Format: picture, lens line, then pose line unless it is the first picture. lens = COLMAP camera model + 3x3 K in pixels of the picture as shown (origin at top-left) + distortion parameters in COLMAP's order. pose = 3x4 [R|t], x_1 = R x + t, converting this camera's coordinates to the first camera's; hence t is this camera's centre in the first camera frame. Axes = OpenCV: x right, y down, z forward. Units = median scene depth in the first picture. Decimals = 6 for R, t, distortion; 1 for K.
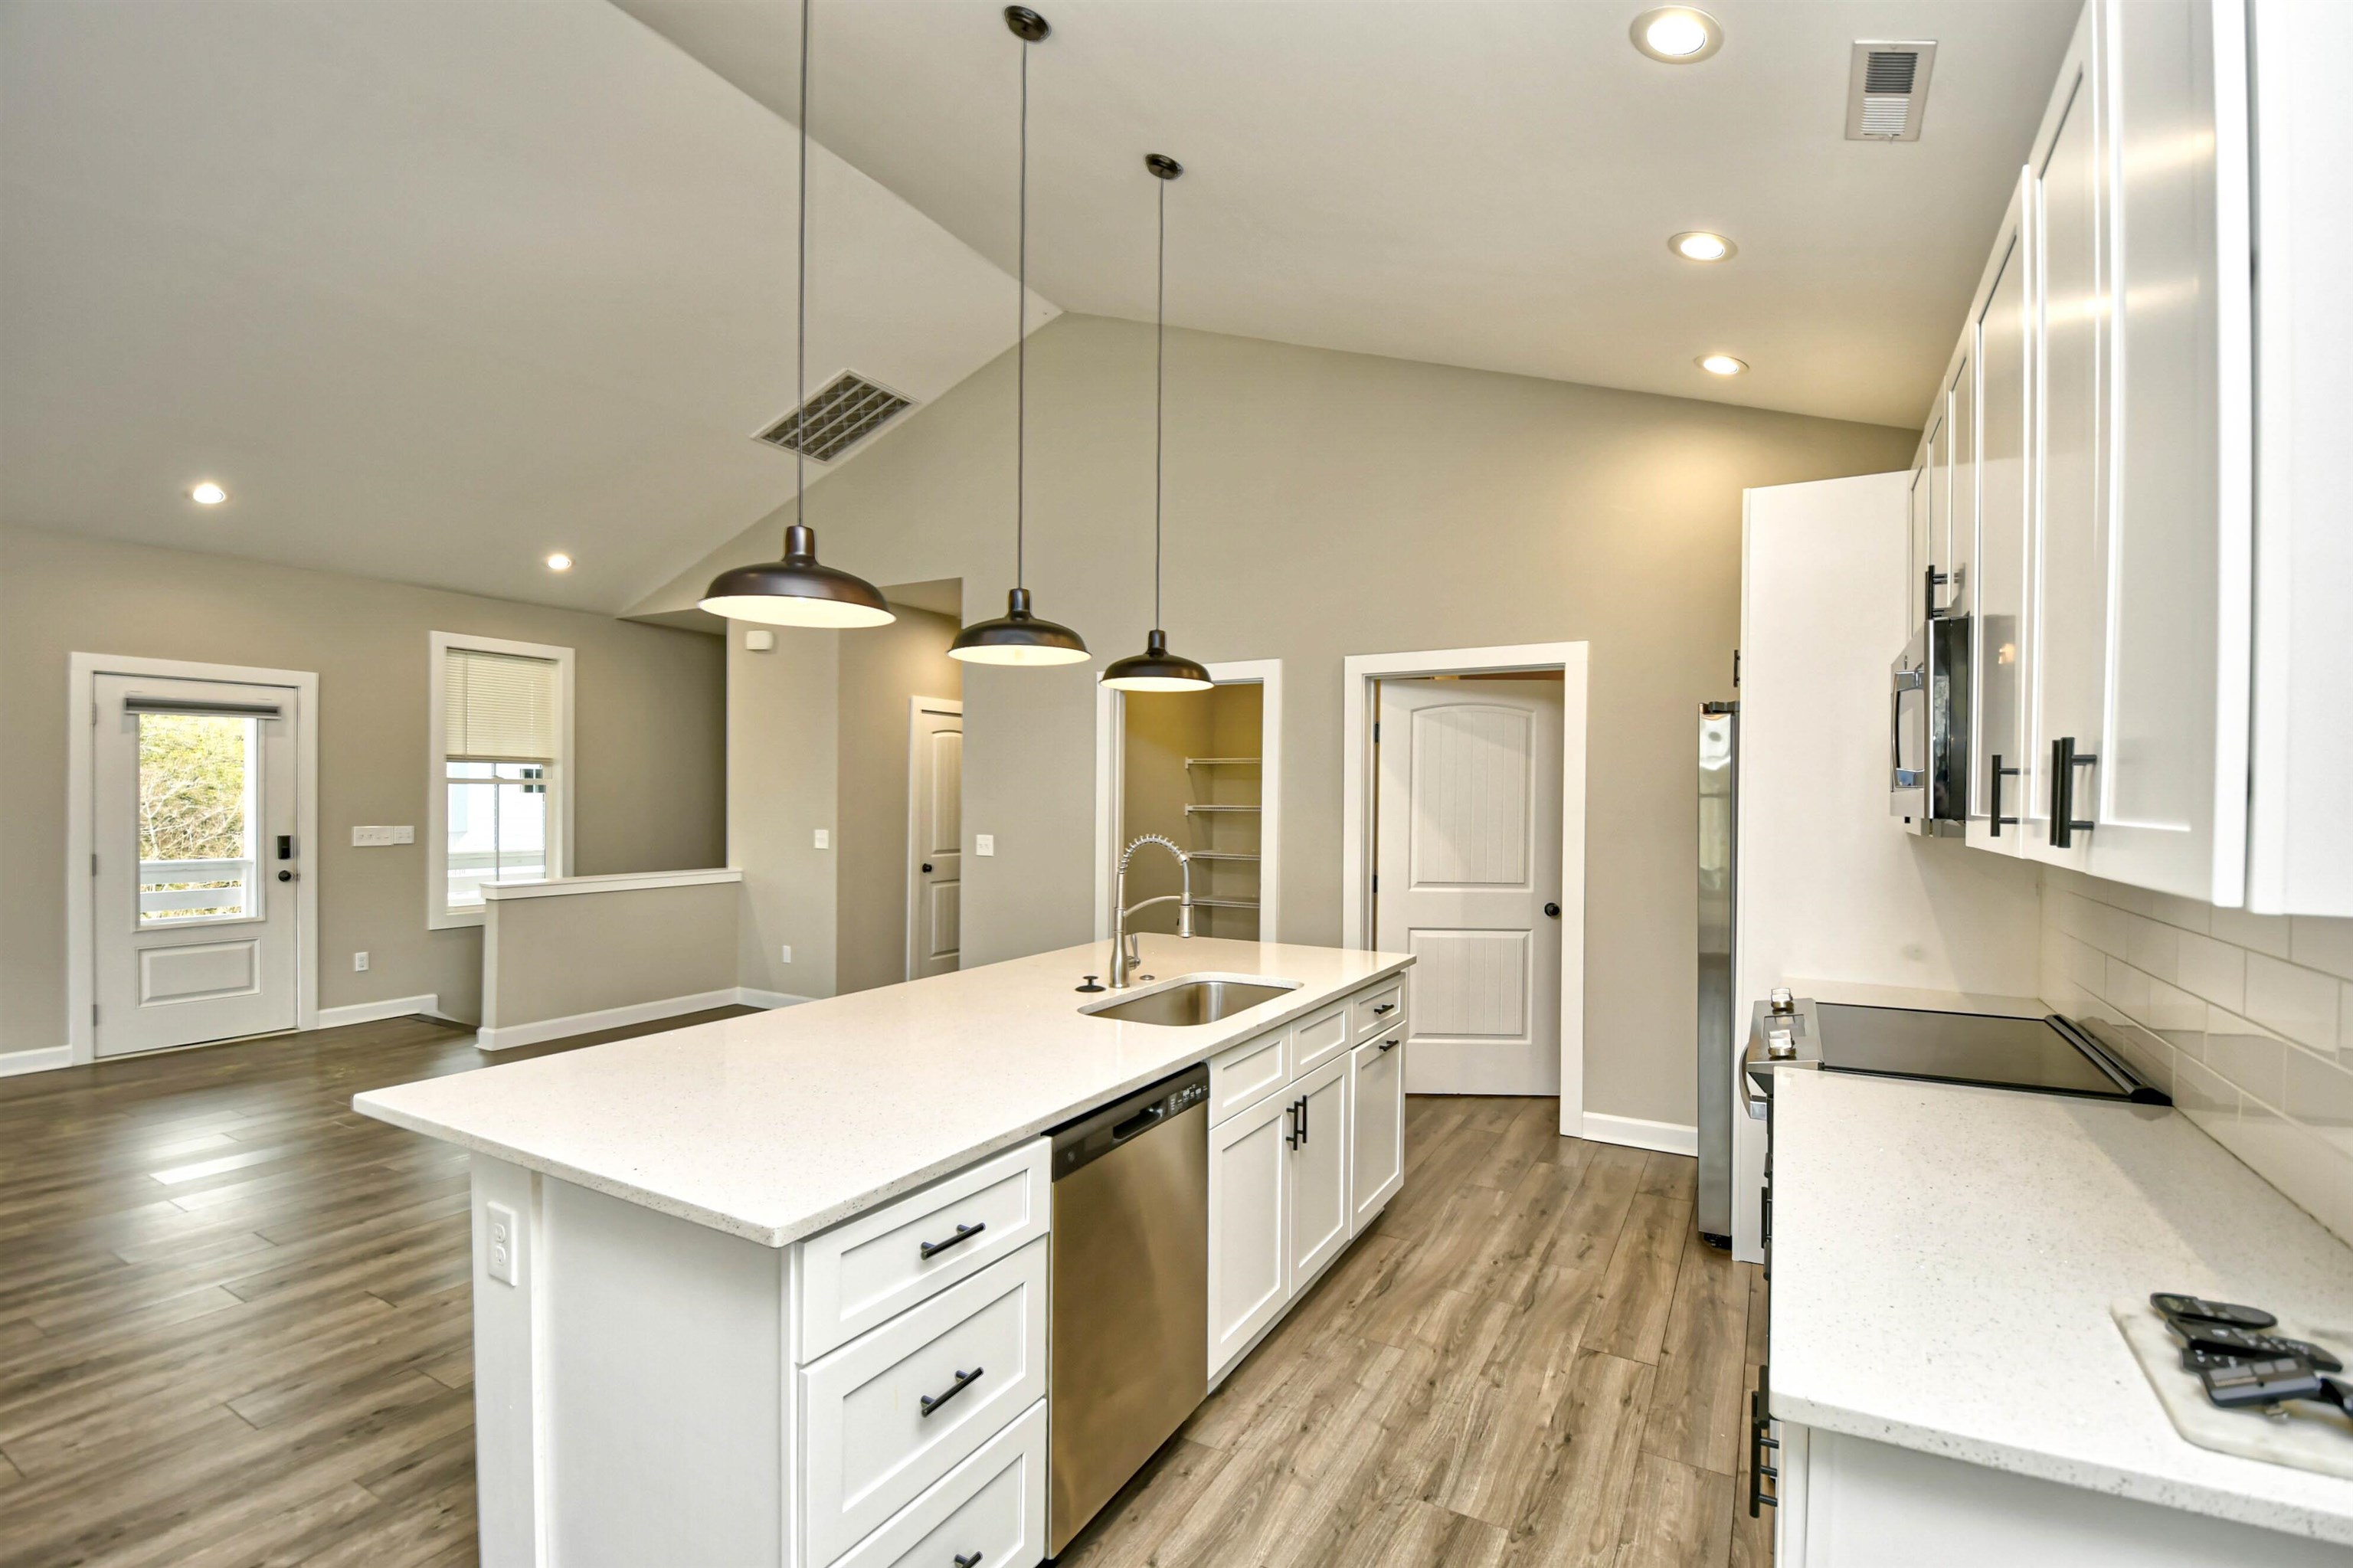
lens RADIAL K [[1029.4, 0, 1181.7], [0, 1029.4, 803.7], [0, 0, 1]] dist [0.026454, -0.027615]
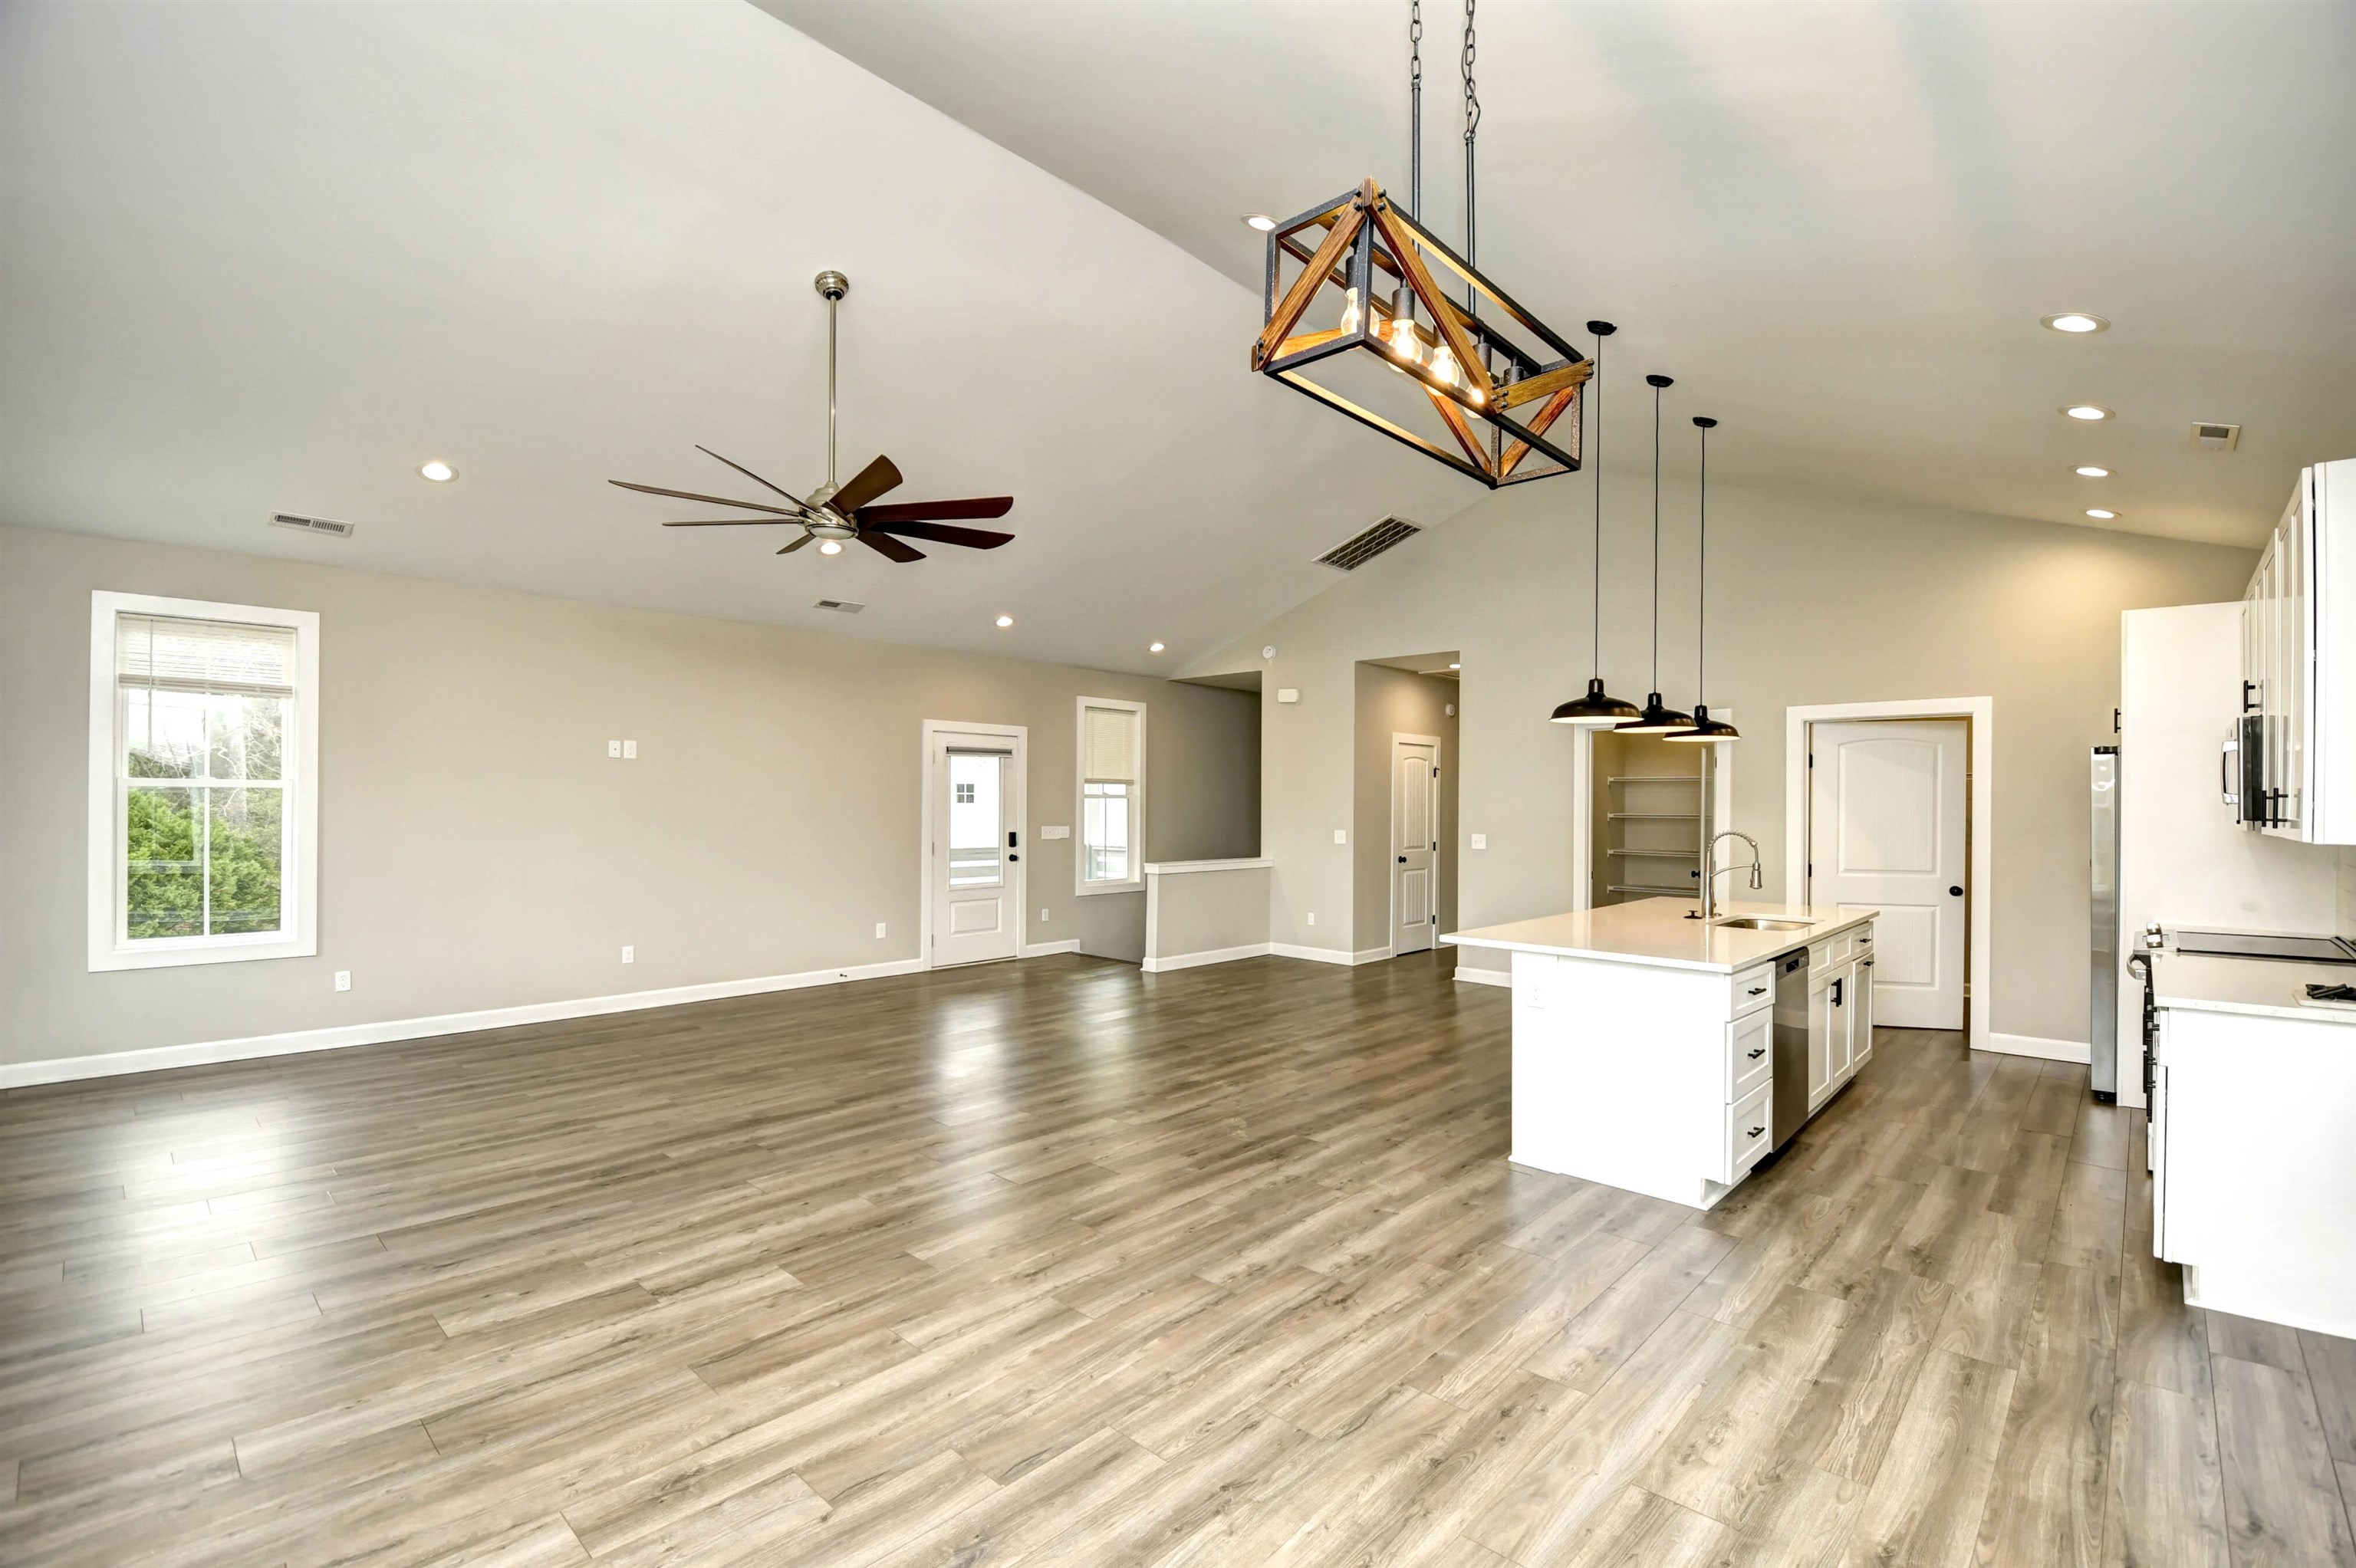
lens RADIAL K [[987.0, 0, 1214.2], [0, 987.0, 799.7], [0, 0, 1]] dist [0.014804, -0.022268]
pose [[0.972646, -0.001747, -0.232284, -0.275081], [-0.001166, 0.999922, -0.012405, 0.000598], [0.232288, 0.012337, 0.972569, -0.466350]]
